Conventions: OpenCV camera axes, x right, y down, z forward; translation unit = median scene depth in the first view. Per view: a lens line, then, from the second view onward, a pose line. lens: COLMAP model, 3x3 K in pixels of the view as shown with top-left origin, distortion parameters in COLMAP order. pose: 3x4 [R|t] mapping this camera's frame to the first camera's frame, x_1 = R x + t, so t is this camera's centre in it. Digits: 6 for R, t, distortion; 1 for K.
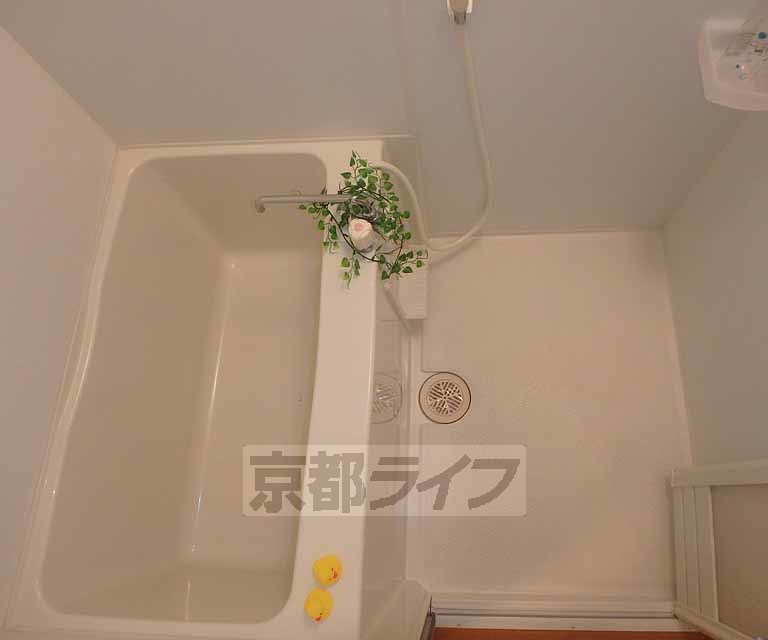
lens RADIAL K [[466.5, 0, 384.0], [0, 466.5, 320.0], [0, 0, 1]] dist [-0.002801, -0.002105]
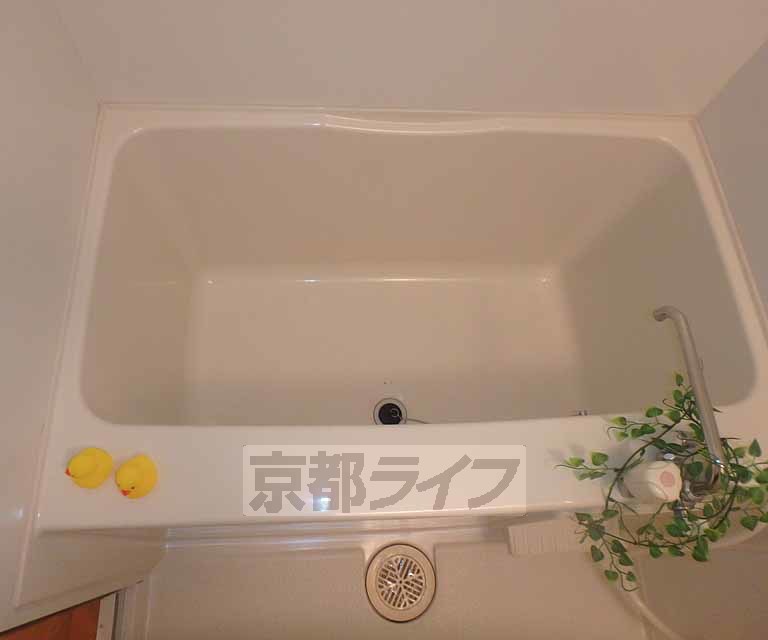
lens RADIAL K [[466.5, 0, 384.0], [0, 466.5, 320.0], [0, 0, 1]] dist [-0.002801, -0.002105]
pose [[0.072960, 0.965670, -0.249315, -0.121629], [-0.977327, 0.119048, 0.175100, 0.024699], [0.198769, 0.230887, 0.952461, 0.301024]]
